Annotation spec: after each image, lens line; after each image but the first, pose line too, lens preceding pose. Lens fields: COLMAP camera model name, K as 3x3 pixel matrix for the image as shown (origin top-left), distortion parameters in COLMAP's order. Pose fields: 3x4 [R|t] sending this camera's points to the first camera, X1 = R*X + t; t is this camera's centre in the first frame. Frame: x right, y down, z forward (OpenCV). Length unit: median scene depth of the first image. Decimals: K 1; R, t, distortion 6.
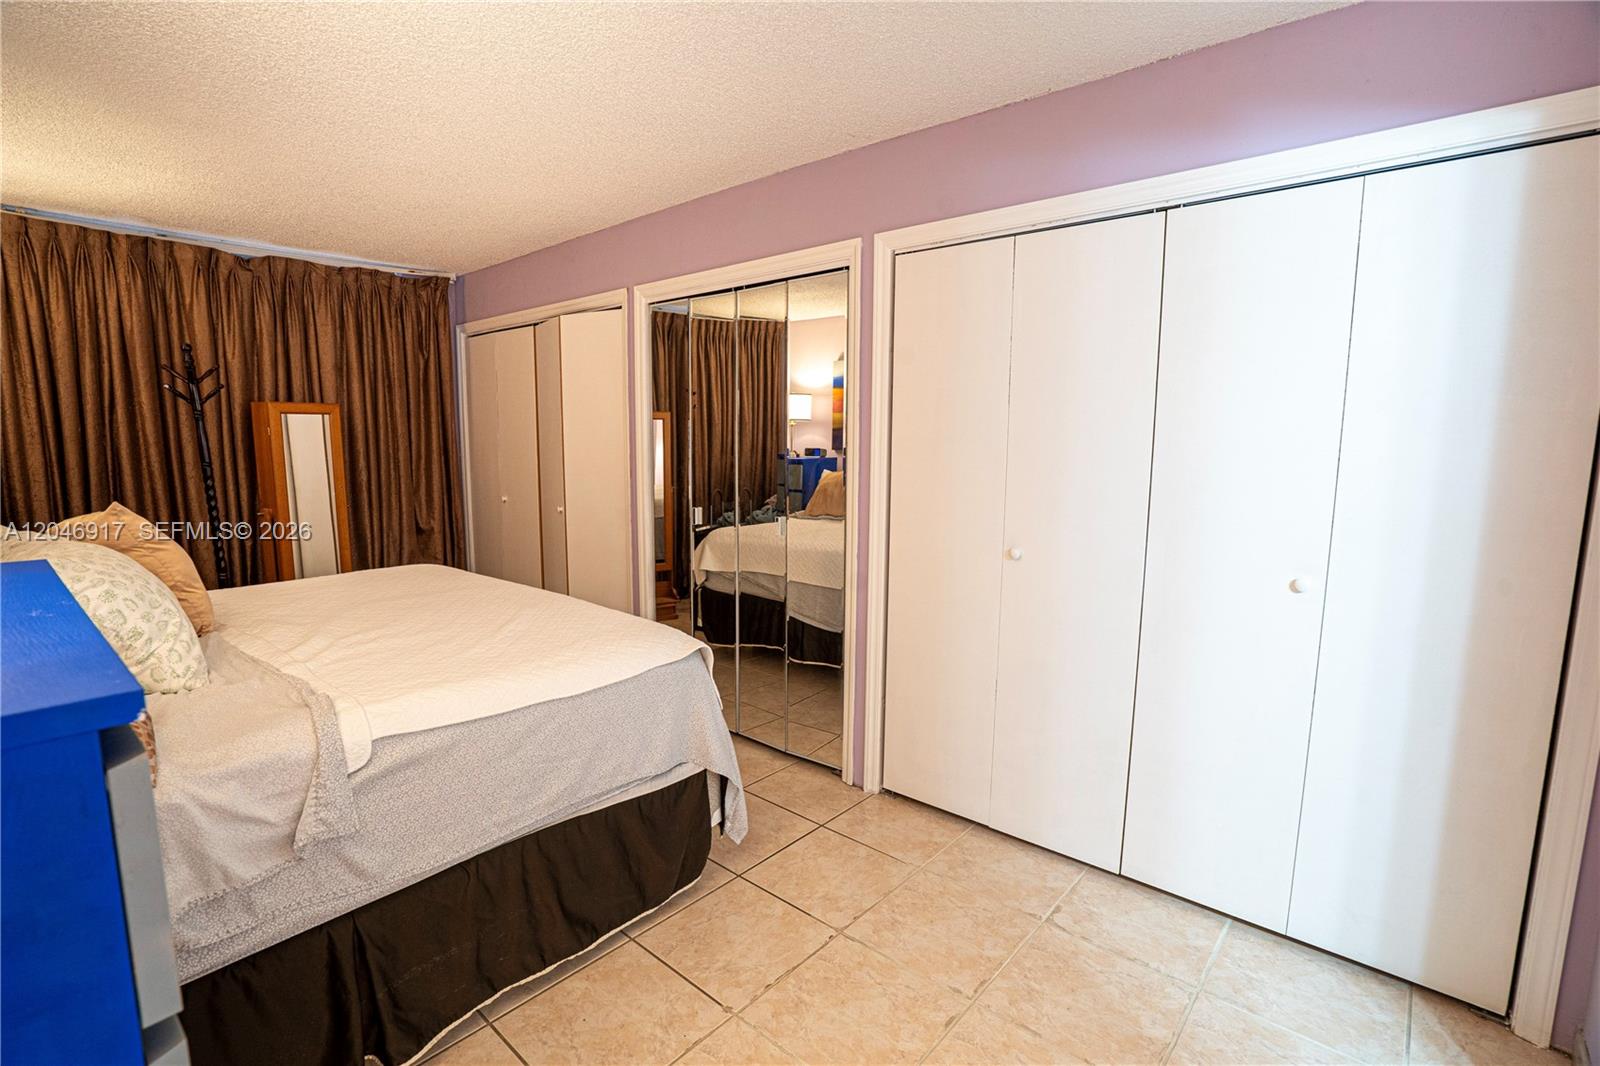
lens RADIAL K [[741.0, 0, 800.7], [0, 741.0, 532.9], [0, 0, 1]] dist [-0.057127, 0.021522]
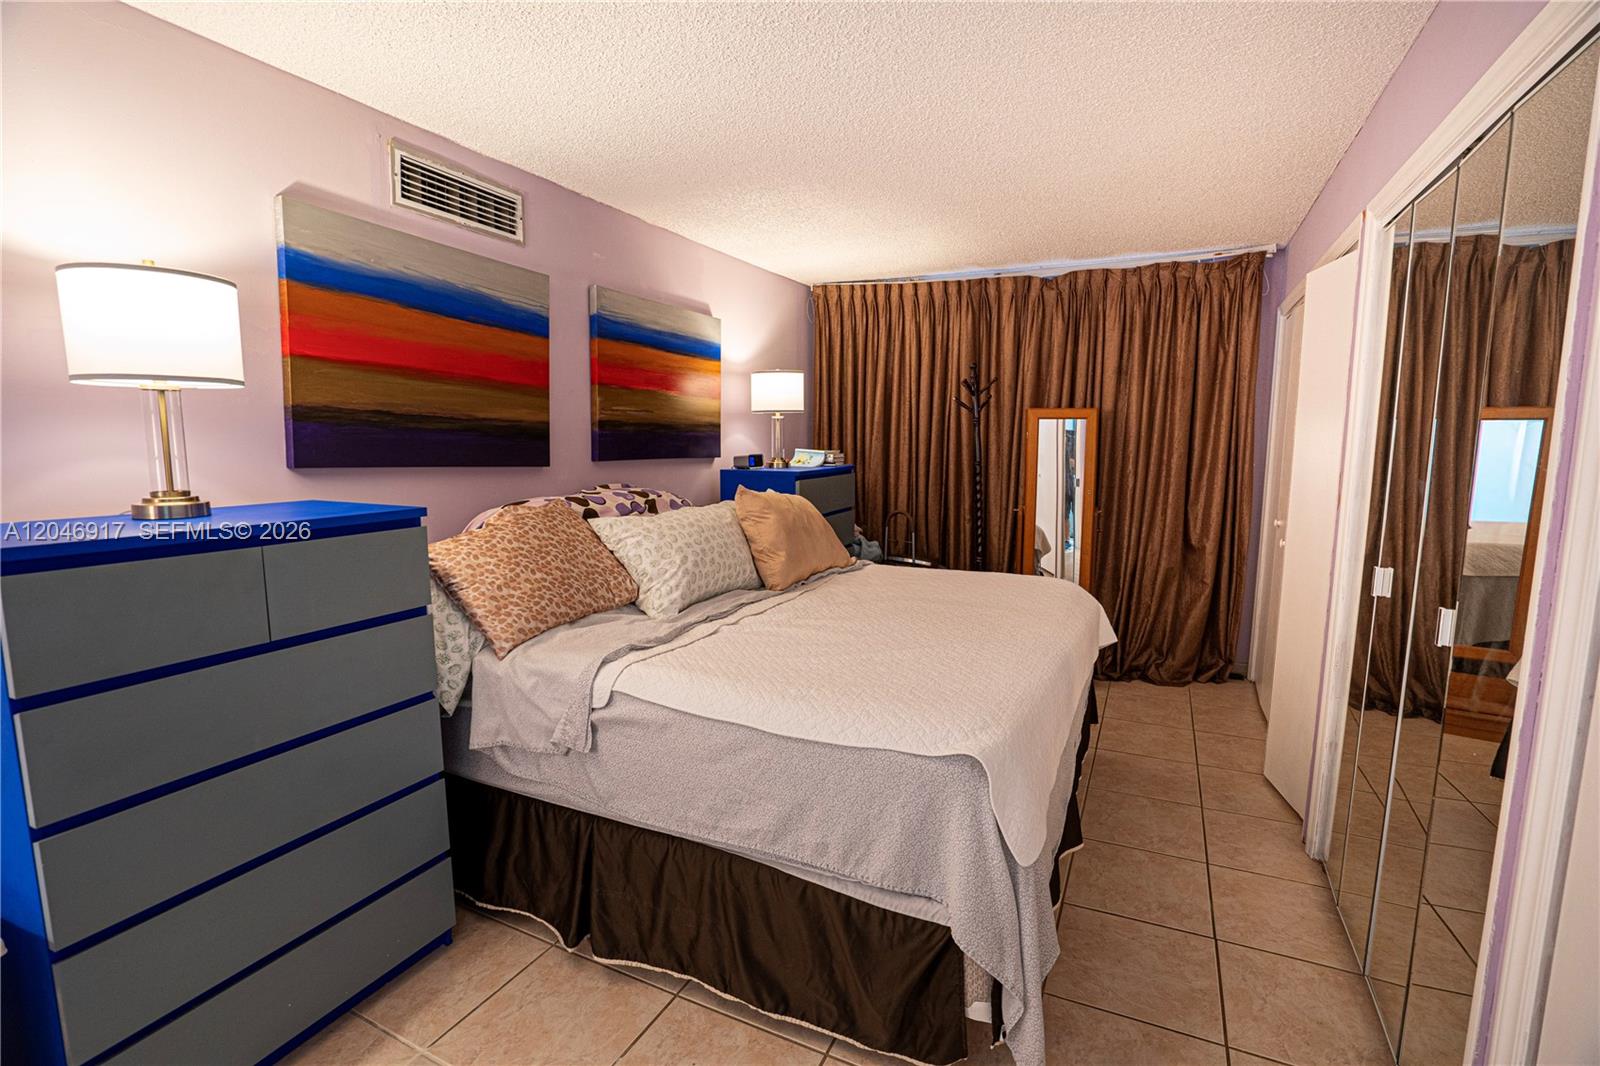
lens RADIAL K [[741.0, 0, 795.1], [0, 741.0, 533.6], [0, 0, 1]] dist [-0.057127, 0.021522]
pose [[0.258745, 0.120528, -0.958396, 0.255286], [-0.127244, 0.987791, 0.089871, -0.049049], [0.957528, 0.098697, 0.270923, 0.373871]]
